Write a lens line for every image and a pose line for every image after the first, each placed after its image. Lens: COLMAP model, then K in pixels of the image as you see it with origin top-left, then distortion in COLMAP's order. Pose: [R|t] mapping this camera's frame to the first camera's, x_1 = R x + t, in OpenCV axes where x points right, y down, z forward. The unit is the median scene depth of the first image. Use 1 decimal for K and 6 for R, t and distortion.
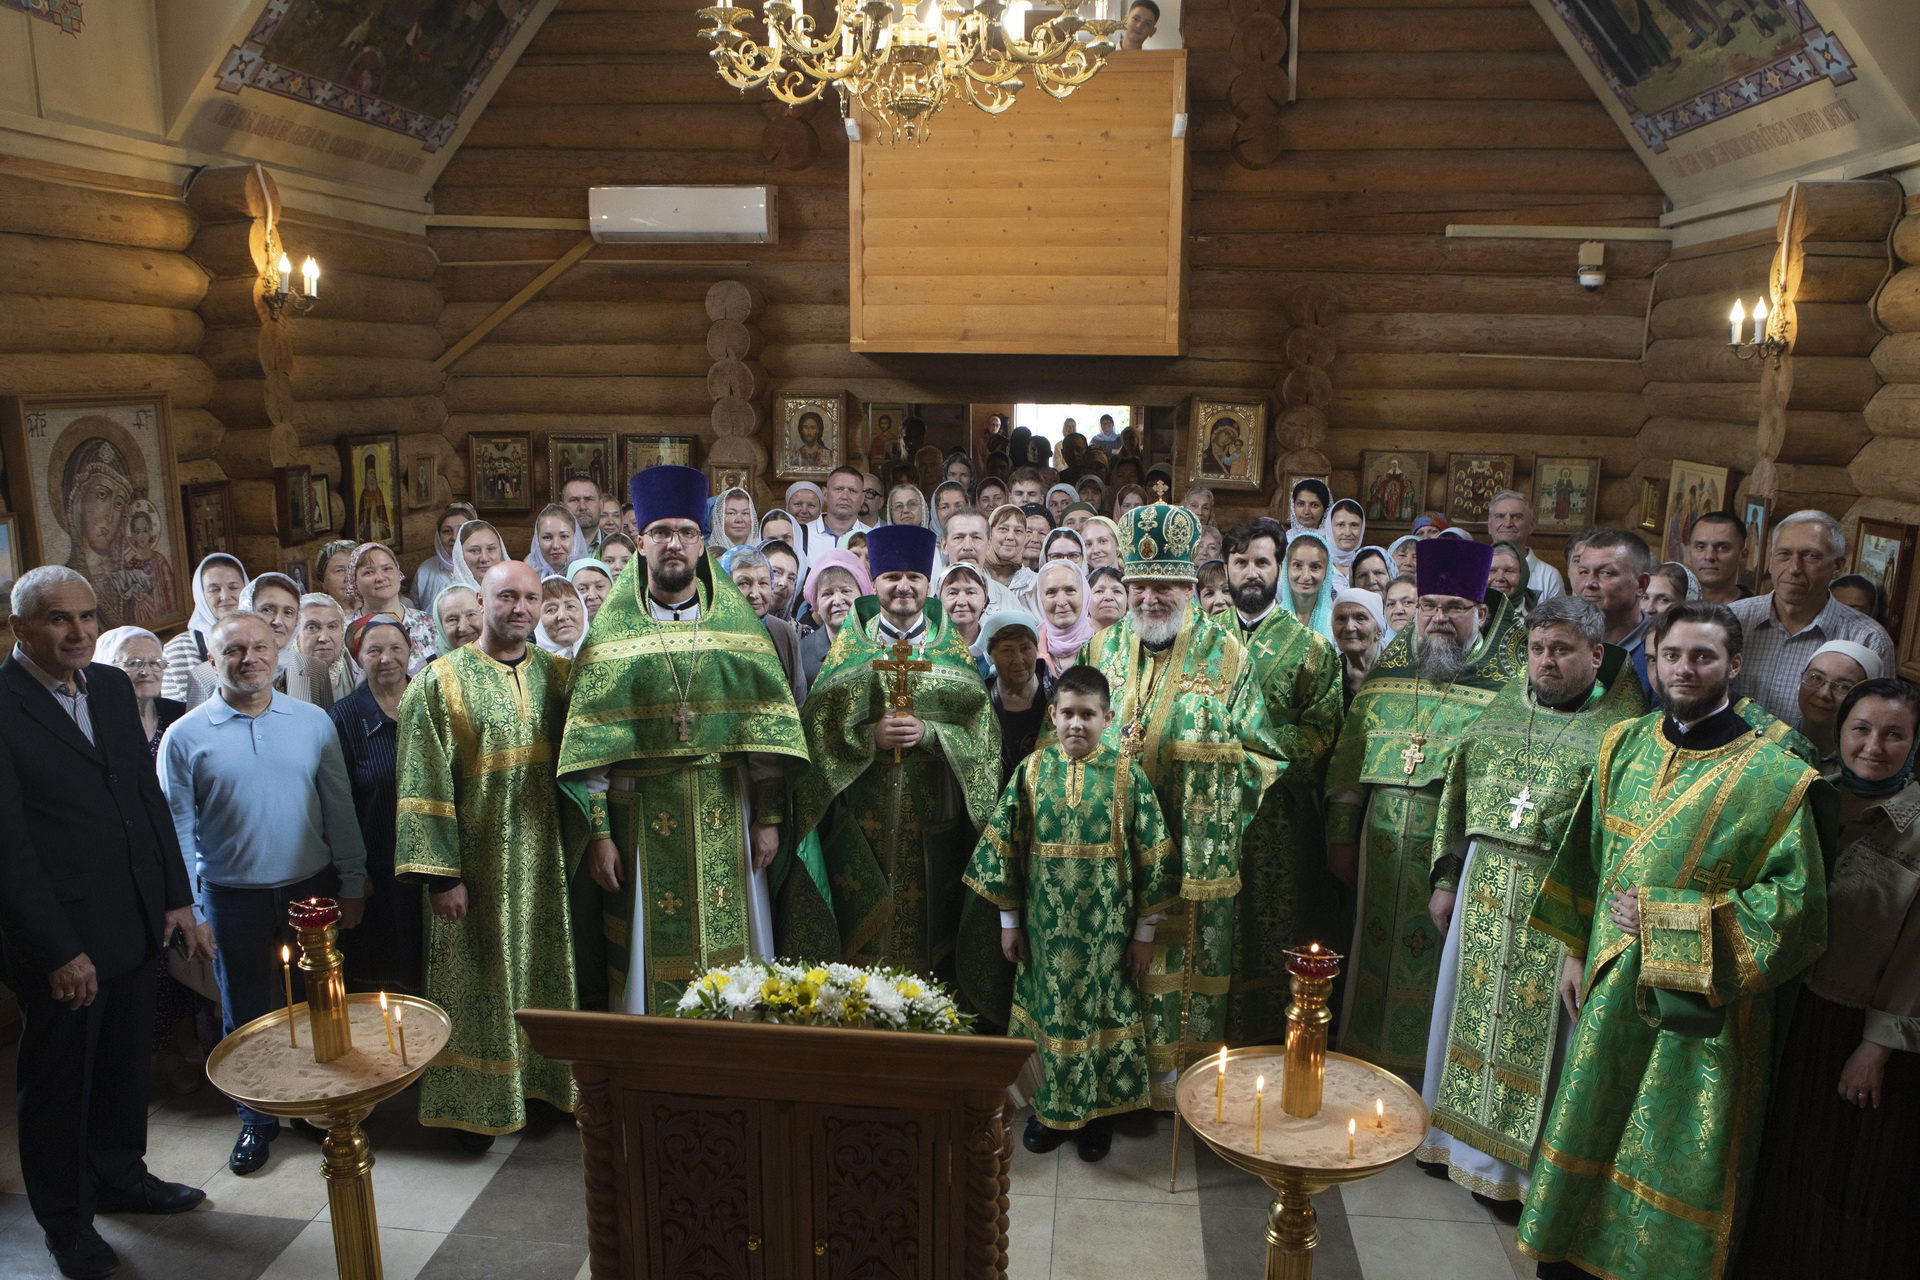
lens RADIAL K [[1434.0, 0, 961.7], [0, 1434.0, 646.0], [0, 0, 1]] dist [-0.109807, 0.076935]
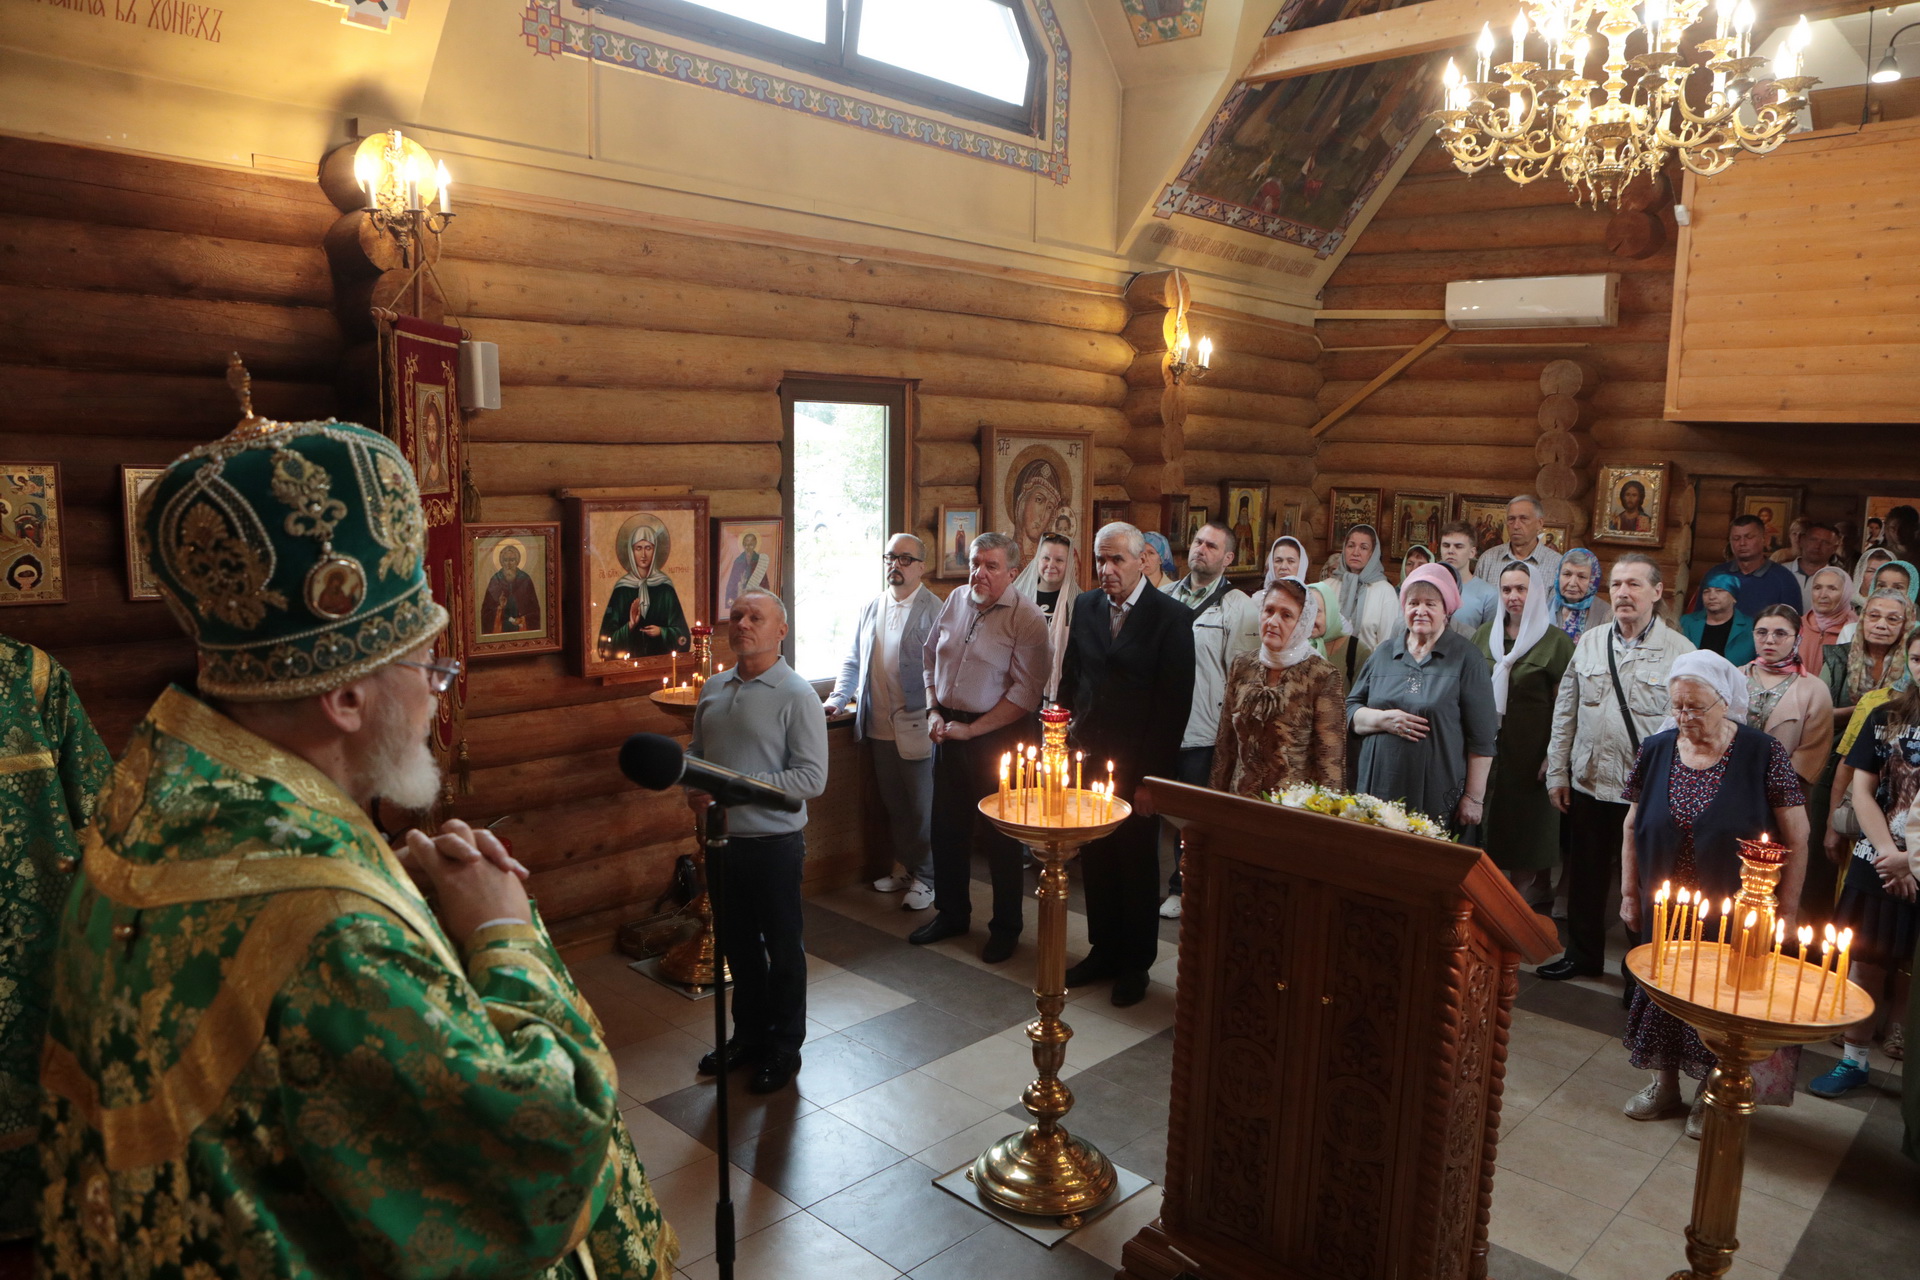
lens RADIAL K [[1312.4, 0, 960.0], [0, 1312.4, 640.0], [0, 0, 1]] dist [-0.097509, 0.064836]
pose [[0.783471, 0.101363, -0.613106, 0.125492], [-0.142596, 0.989606, -0.018611, 0.056691], [0.604847, 0.102008, 0.789781, -0.076040]]
